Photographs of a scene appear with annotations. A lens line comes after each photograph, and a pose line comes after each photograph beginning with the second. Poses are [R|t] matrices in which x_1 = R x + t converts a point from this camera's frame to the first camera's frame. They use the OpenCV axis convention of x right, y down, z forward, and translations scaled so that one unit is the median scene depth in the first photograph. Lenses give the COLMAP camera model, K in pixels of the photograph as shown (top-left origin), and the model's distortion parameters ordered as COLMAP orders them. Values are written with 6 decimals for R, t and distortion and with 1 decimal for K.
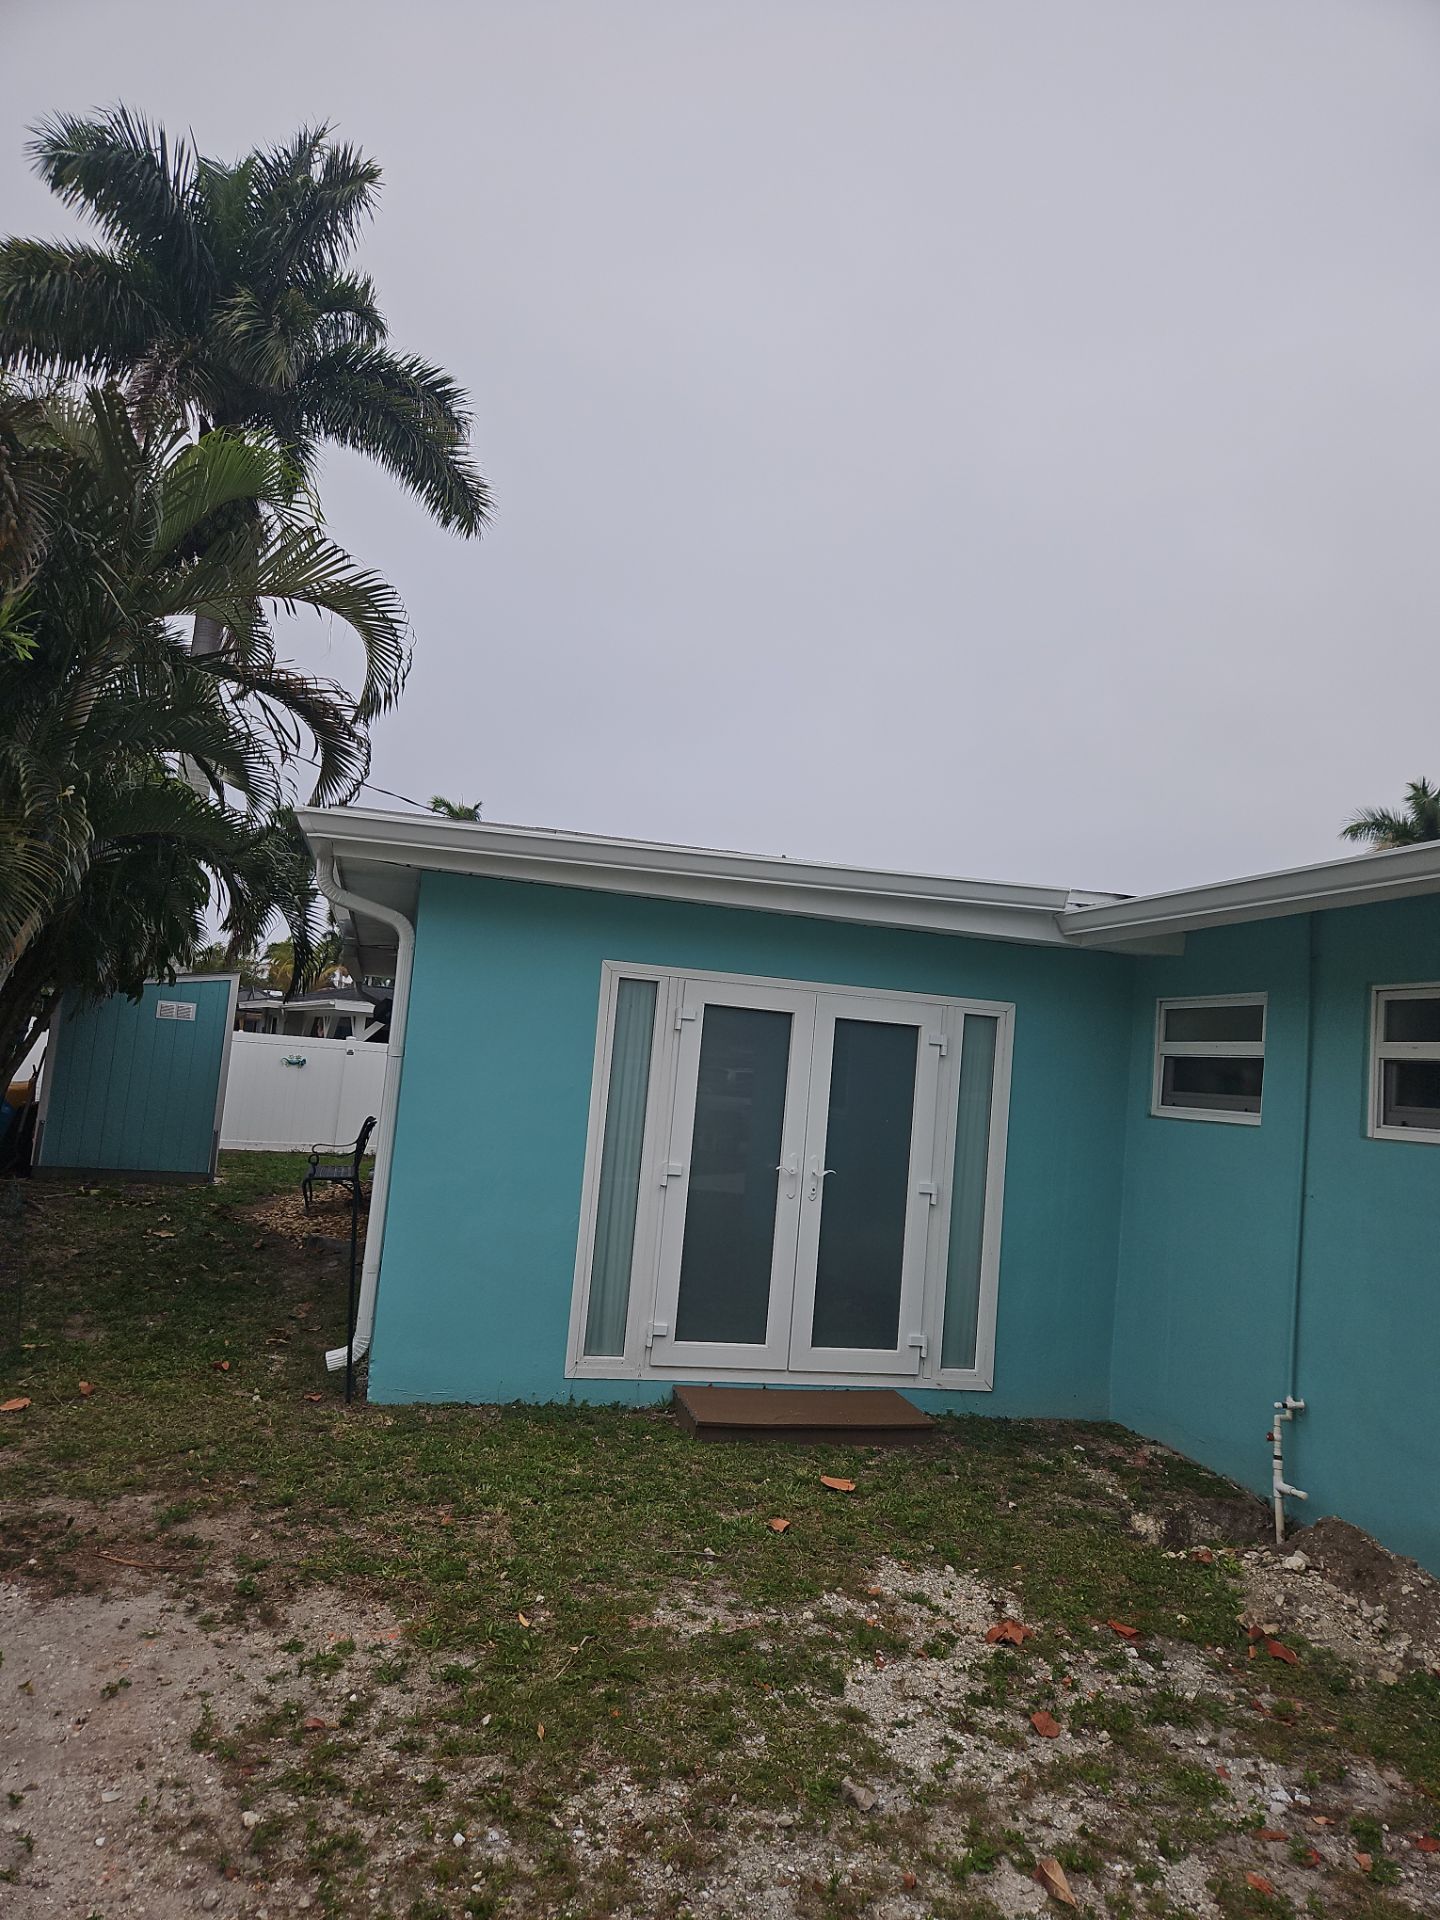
lens RADIAL K [[1259.9, 0, 727.3], [0, 1259.9, 973.4], [0, 0, 1]] dist [0.067800, -0.072135]
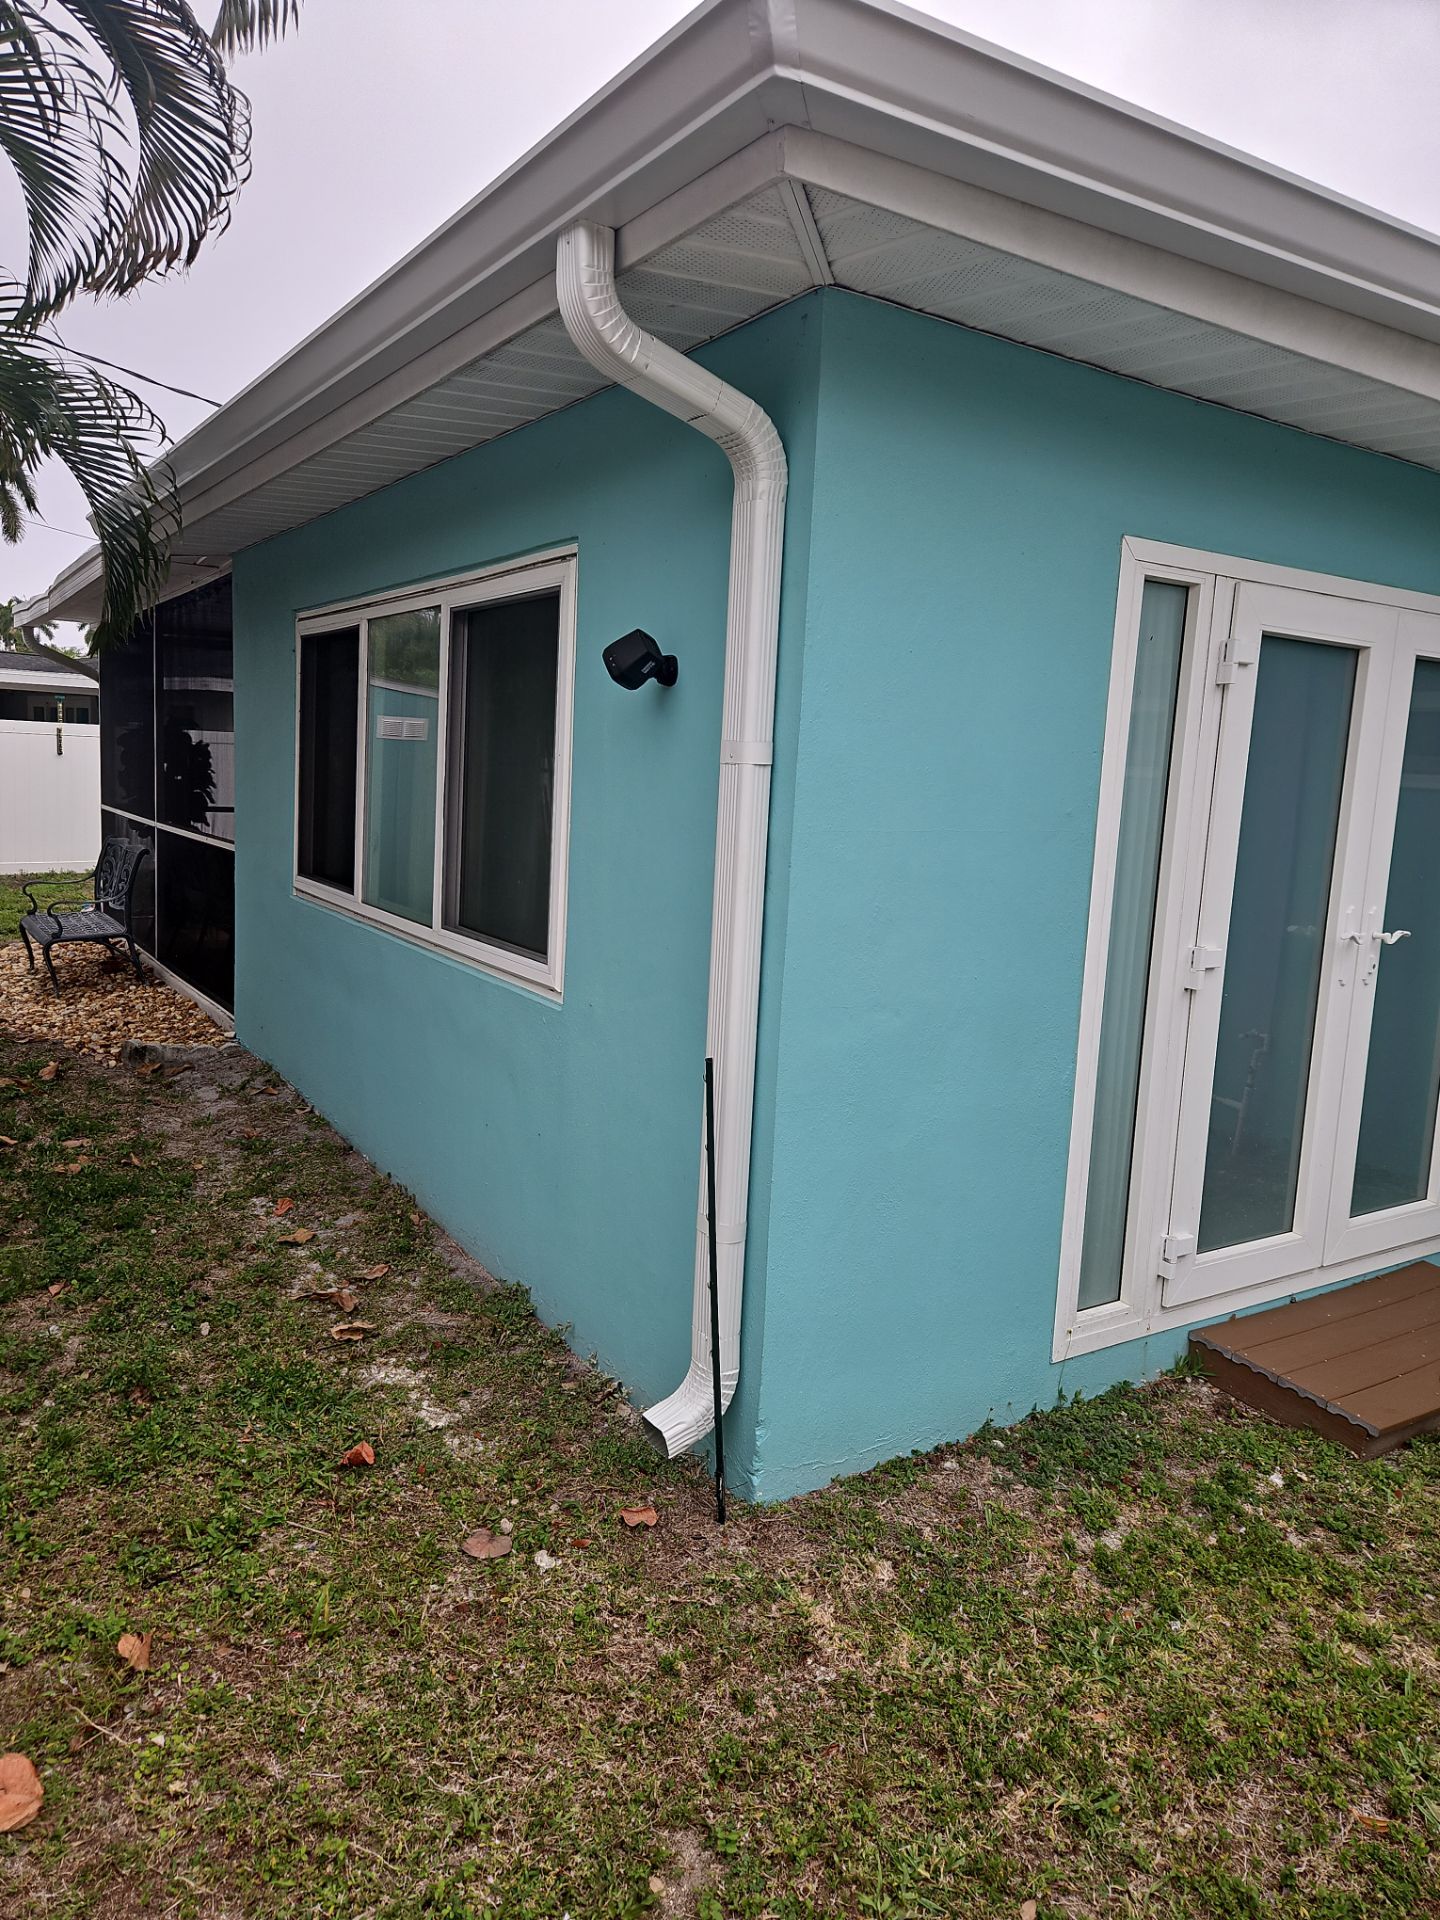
lens RADIAL K [[1275.1, 0, 705.1], [0, 1275.1, 928.1], [0, 0, 1]] dist [0.075883, -0.065747]
pose [[0.952986, -0.077502, 0.292935, -0.397249], [0.009343, 0.973793, 0.227243, 0.020581], [-0.302870, -0.213822, 0.928736, 0.570618]]
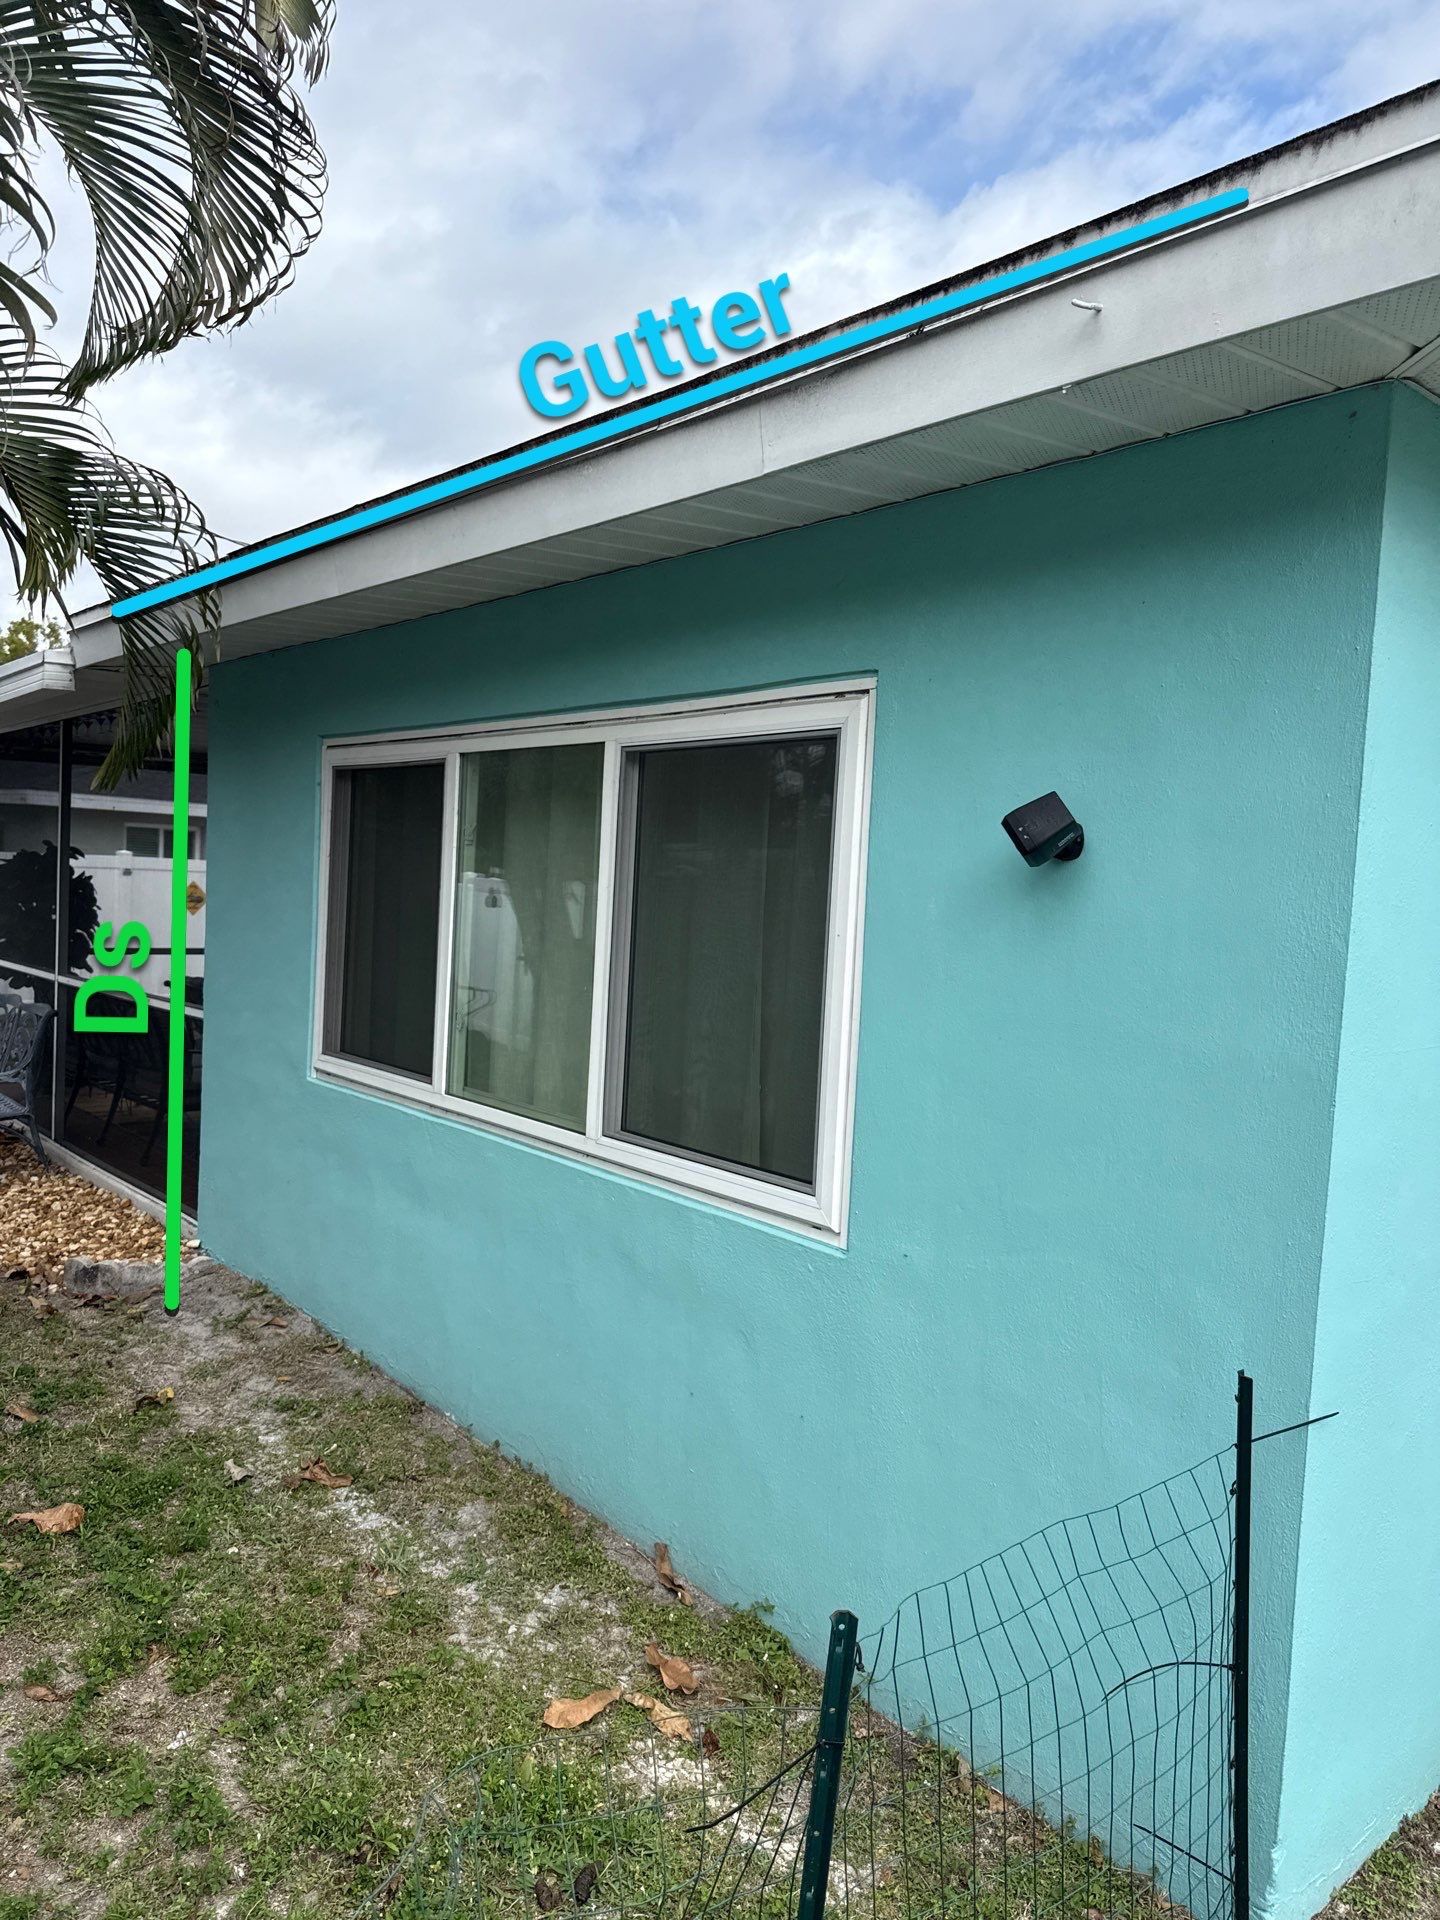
lens RADIAL K [[1352.7, 0, 720.6], [0, 1352.7, 956.0], [0, 0, 1]] dist [0.092421, -0.119999]
pose [[0.904250, -0.059871, 0.422784, -0.529628], [-0.007621, 0.987701, 0.156170, 0.006898], [-0.426934, -0.144438, 0.892673, 0.720339]]
